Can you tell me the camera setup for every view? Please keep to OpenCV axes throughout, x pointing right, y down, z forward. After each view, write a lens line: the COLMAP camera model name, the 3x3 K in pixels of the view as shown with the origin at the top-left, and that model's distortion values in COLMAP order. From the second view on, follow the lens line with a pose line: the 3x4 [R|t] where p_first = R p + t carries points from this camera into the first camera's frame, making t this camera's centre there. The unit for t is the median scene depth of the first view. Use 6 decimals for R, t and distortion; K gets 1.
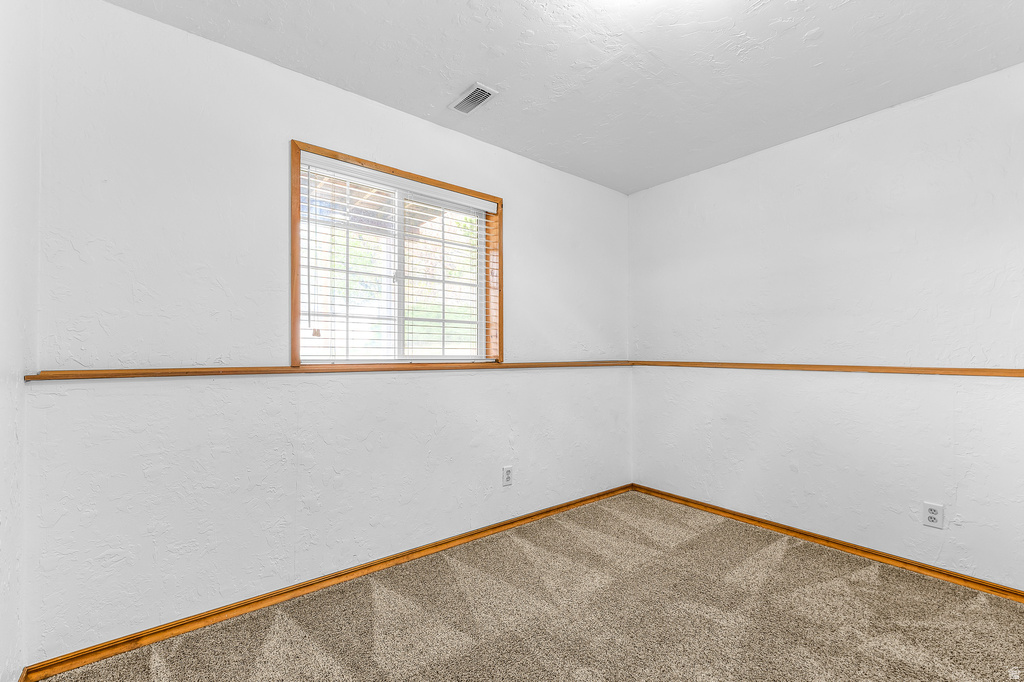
lens RADIAL K [[440.3, 0, 509.9], [0, 440.3, 347.2], [0, 0, 1]] dist [-0.000262, -0.000063]
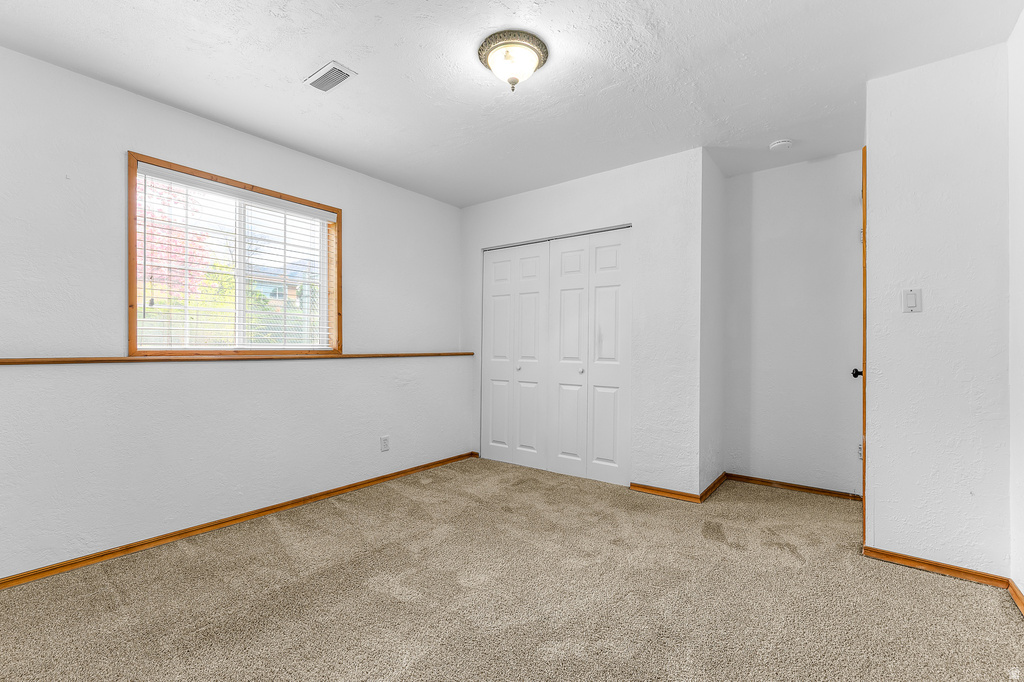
lens RADIAL K [[440.3, 0, 516.5], [0, 440.3, 343.4], [0, 0, 1]] dist [-0.000262, -0.000063]
pose [[0.964819, 0.008685, 0.262771, 0.147958], [-0.012128, 0.999861, 0.011482, -0.013605], [-0.262634, -0.014265, 0.964790, -0.307481]]
